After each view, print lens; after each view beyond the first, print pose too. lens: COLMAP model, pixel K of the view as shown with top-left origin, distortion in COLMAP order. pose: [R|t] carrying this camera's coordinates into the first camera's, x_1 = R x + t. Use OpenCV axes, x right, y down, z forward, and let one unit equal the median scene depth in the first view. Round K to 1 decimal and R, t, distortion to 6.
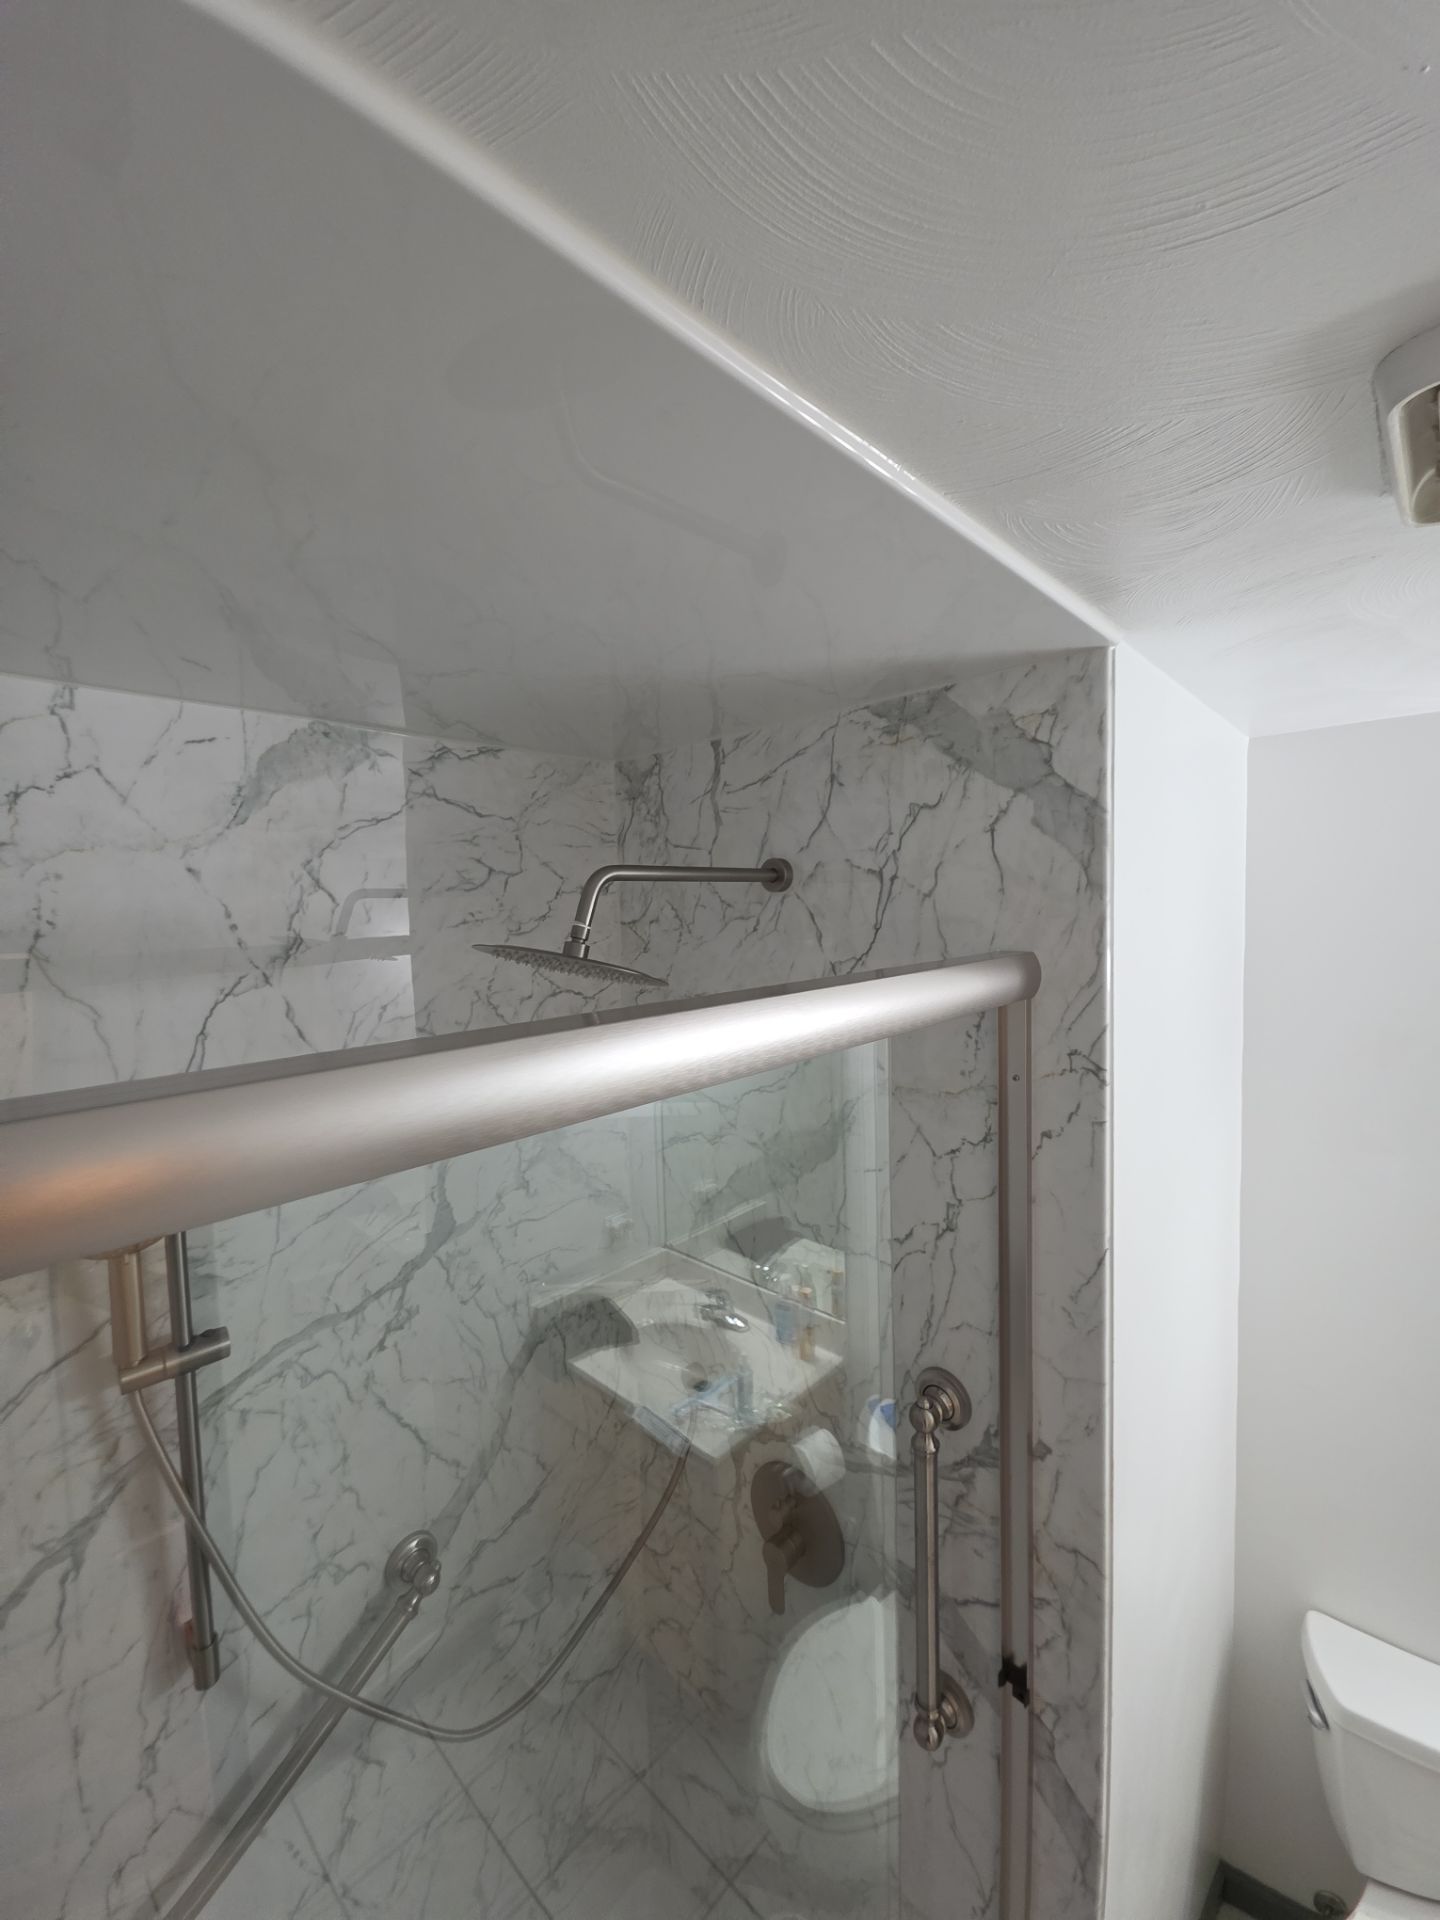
lens RADIAL K [[759.9, 0, 716.5], [0, 759.9, 952.2], [0, 0, 1]] dist [0.012928, -0.008099]
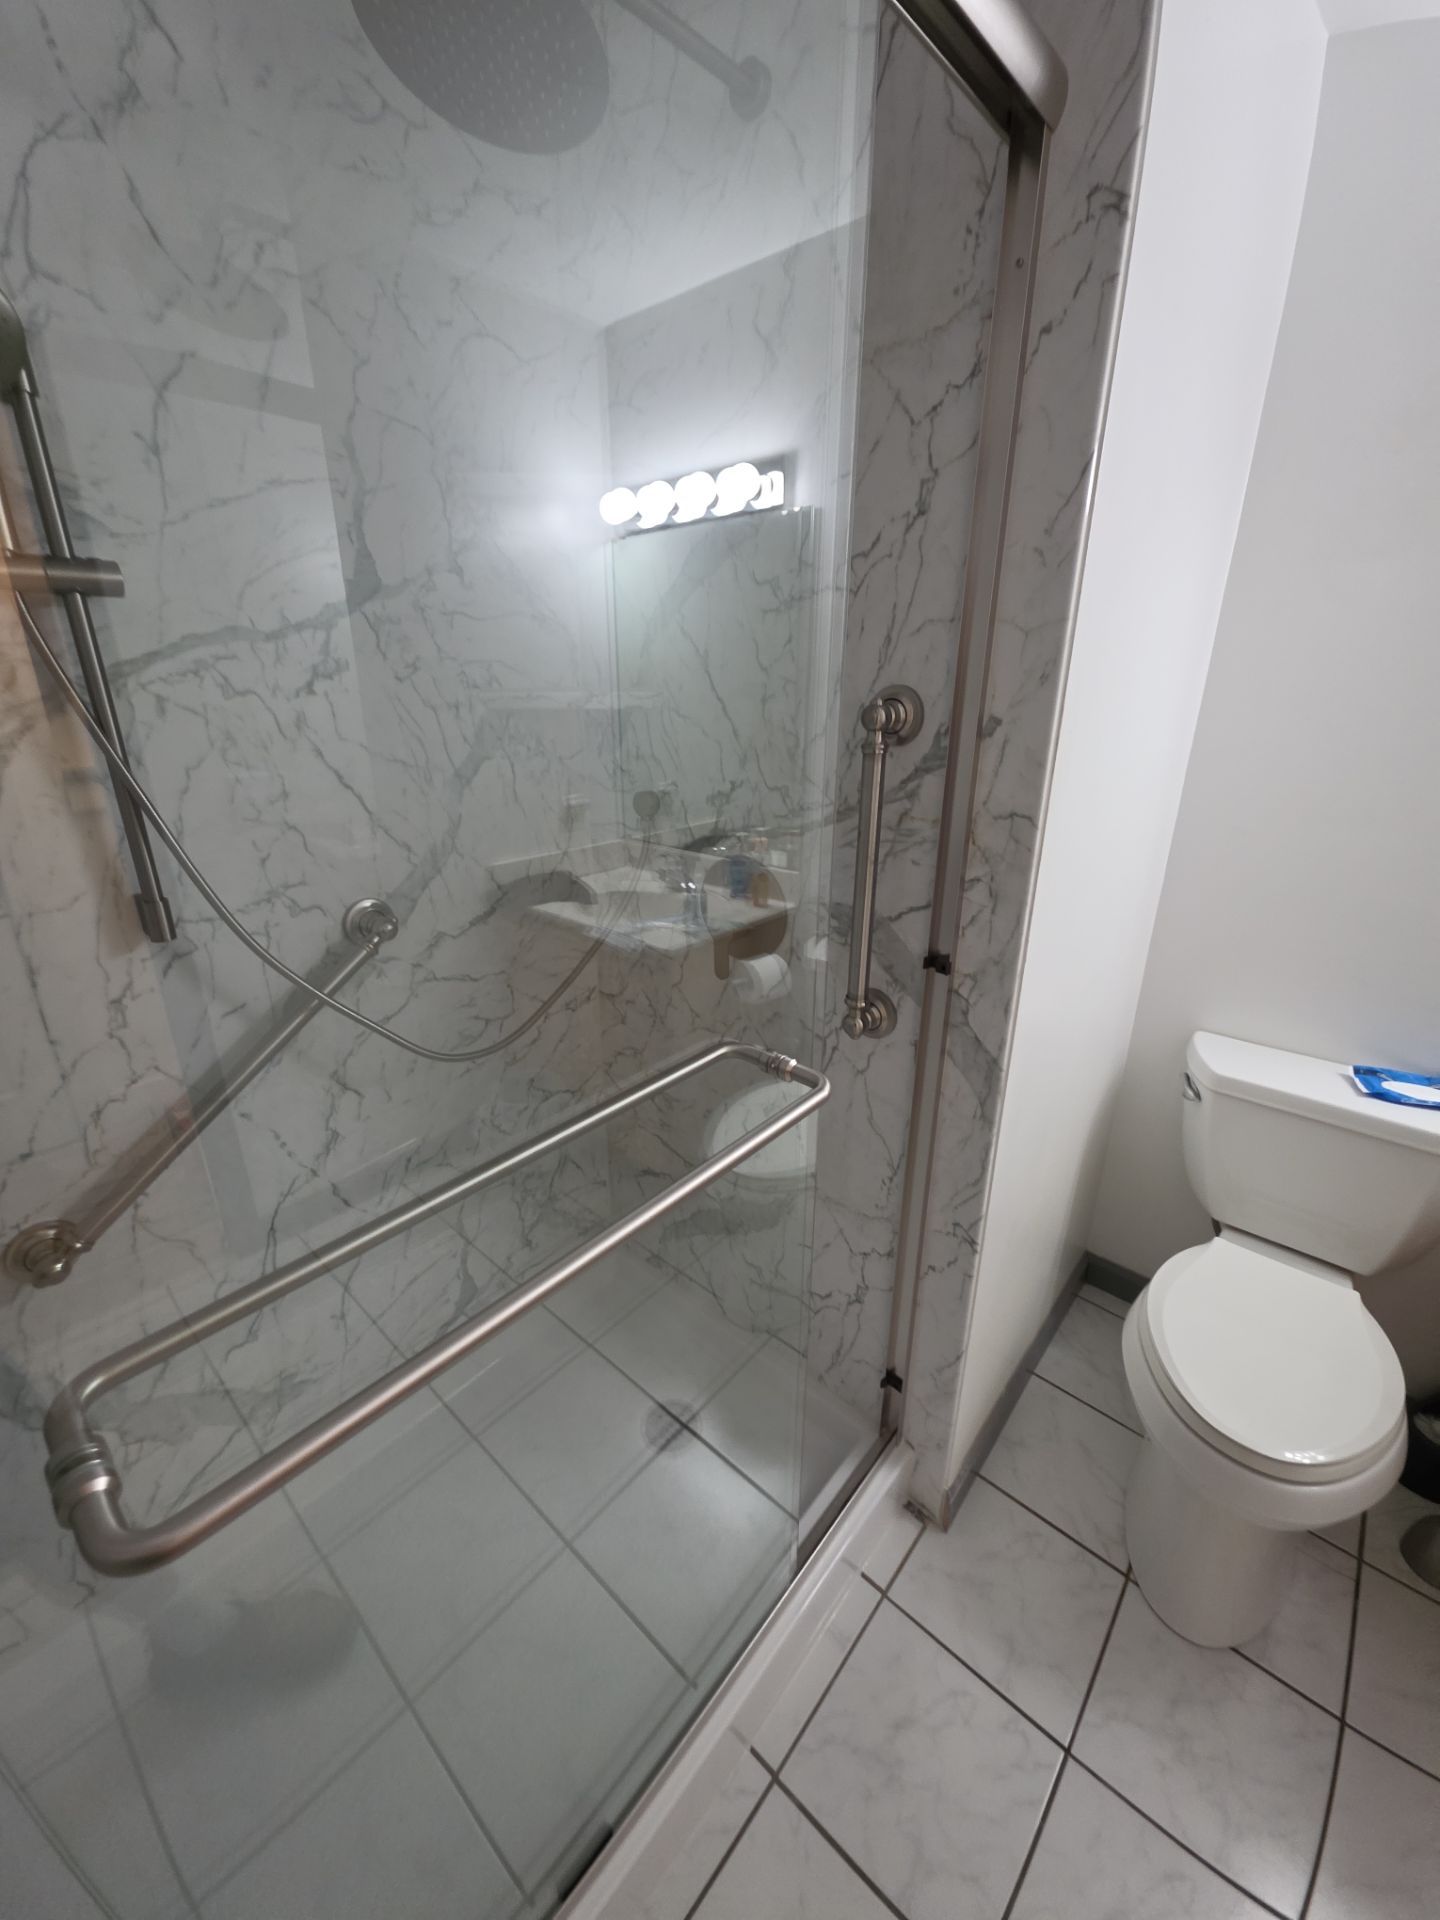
lens RADIAL K [[759.9, 0, 716.0], [0, 759.9, 948.6], [0, 0, 1]] dist [0.012928, -0.008099]
pose [[0.998819, 0.011326, 0.047238, 0.022123], [-0.024269, 0.958730, 0.283282, 0.597169], [-0.042080, -0.284094, 0.957873, -0.014981]]
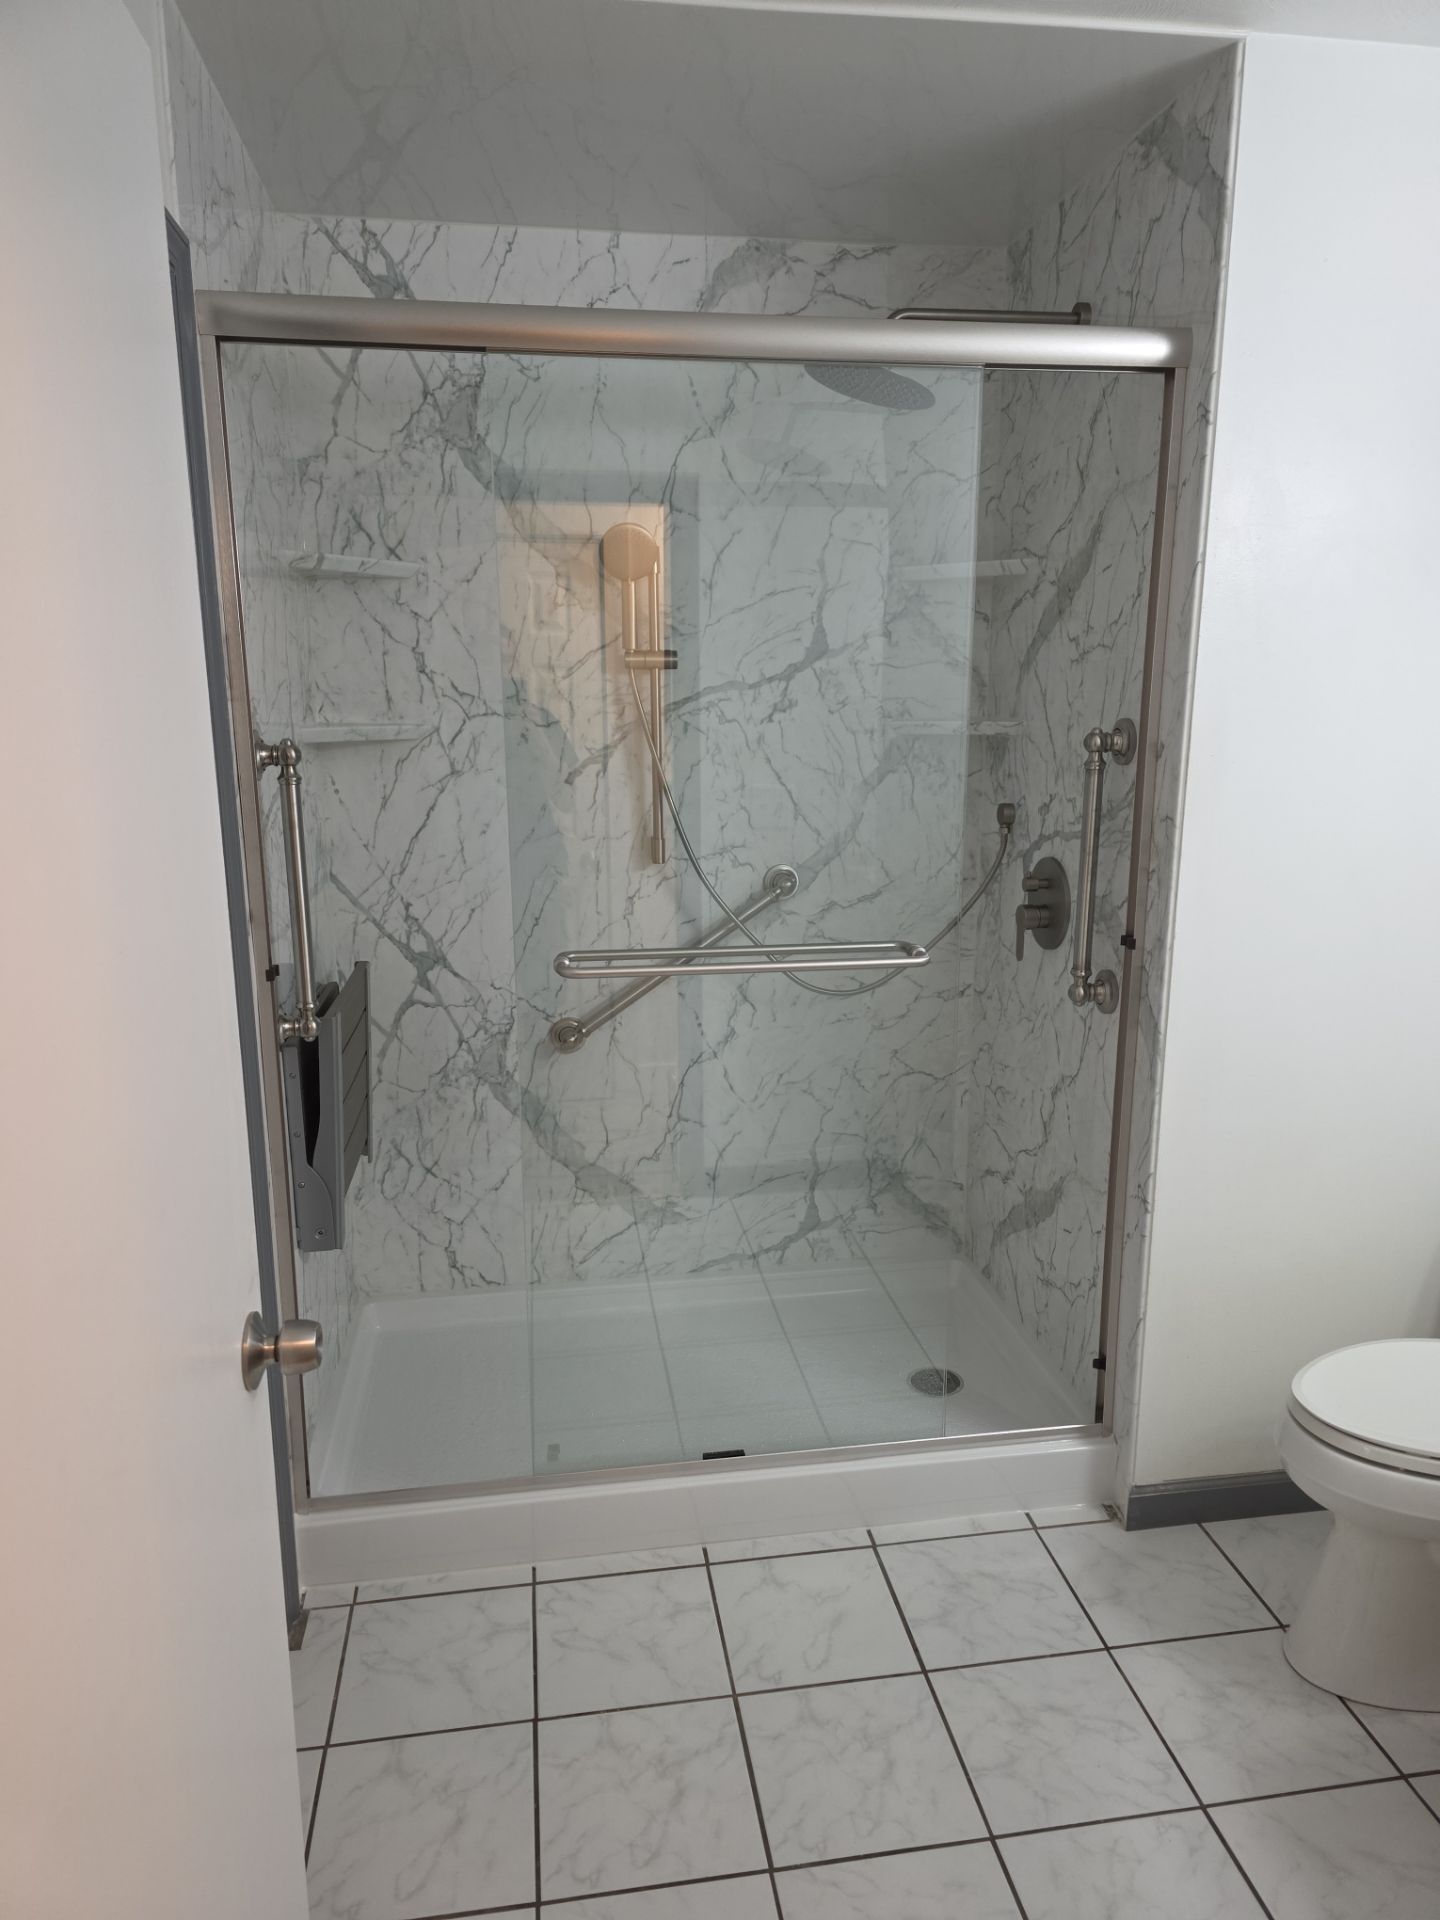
lens RADIAL K [[1272.5, 0, 721.7], [0, 1272.5, 980.0], [0, 0, 1]] dist [0.052433, -0.046901]
pose [[0.795174, 0.156389, -0.585867, 1.058049], [-0.052775, 0.980353, 0.190062, 0.600236], [0.604080, -0.120213, 0.787804, -1.092622]]
